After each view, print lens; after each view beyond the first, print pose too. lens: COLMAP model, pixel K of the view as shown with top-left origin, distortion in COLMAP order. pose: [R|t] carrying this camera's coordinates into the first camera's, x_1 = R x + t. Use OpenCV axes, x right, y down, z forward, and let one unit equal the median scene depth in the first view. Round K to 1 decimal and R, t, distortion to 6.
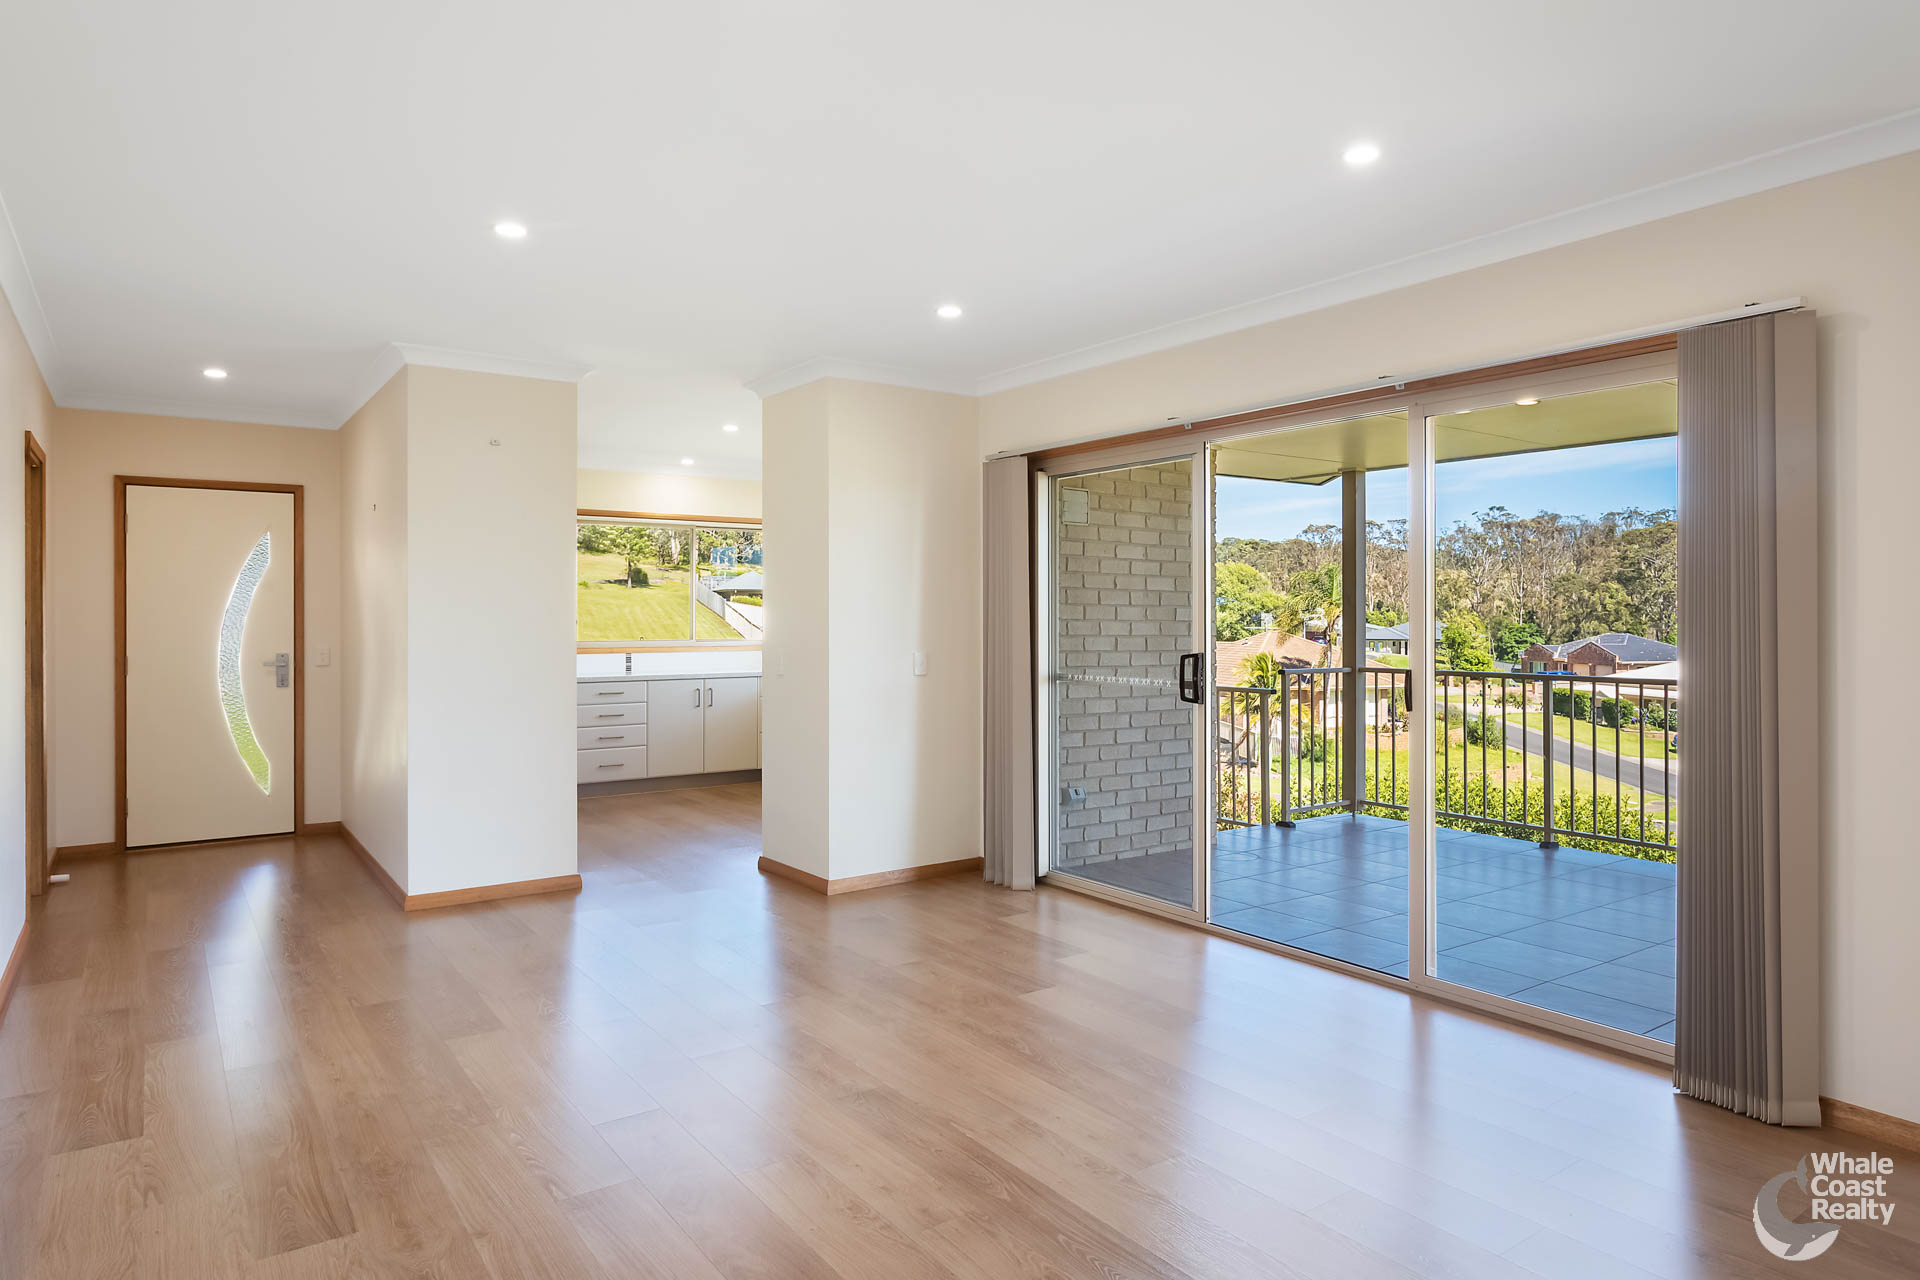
lens RADIAL K [[1071.7, 0, 960.9], [0, 1071.7, 630.2], [0, 0, 1]] dist [-0.025742, 0.003490]
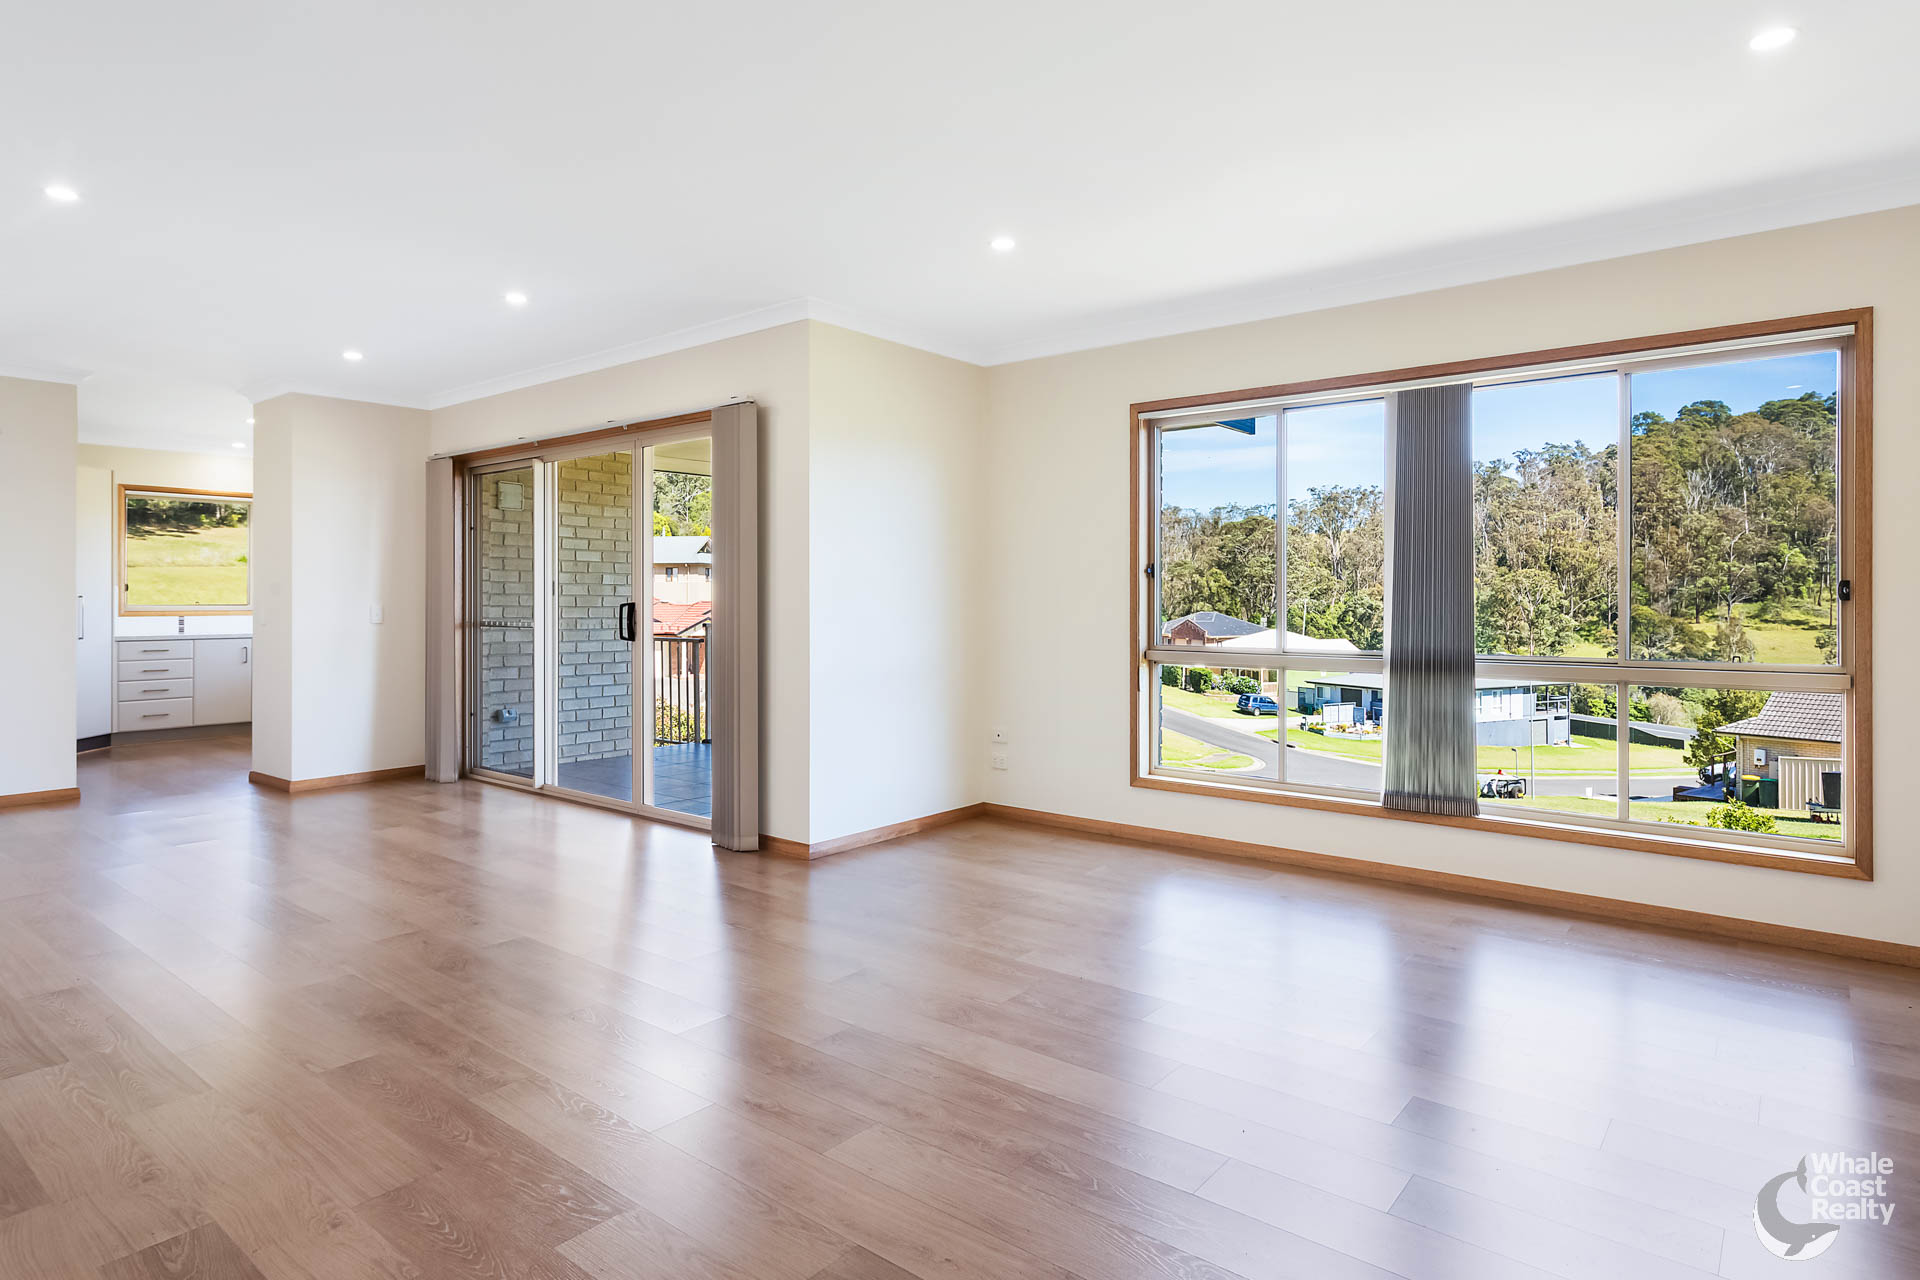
lens RADIAL K [[1096.6, 0, 948.4], [0, 1096.6, 615.1], [0, 0, 1]] dist [-0.008244, -0.001996]
pose [[0.975237, 0.001585, 0.221159, 0.217283], [-0.001700, 0.999999, 0.000327, 0.019155], [-0.221158, -0.000695, 0.975238, -0.281605]]
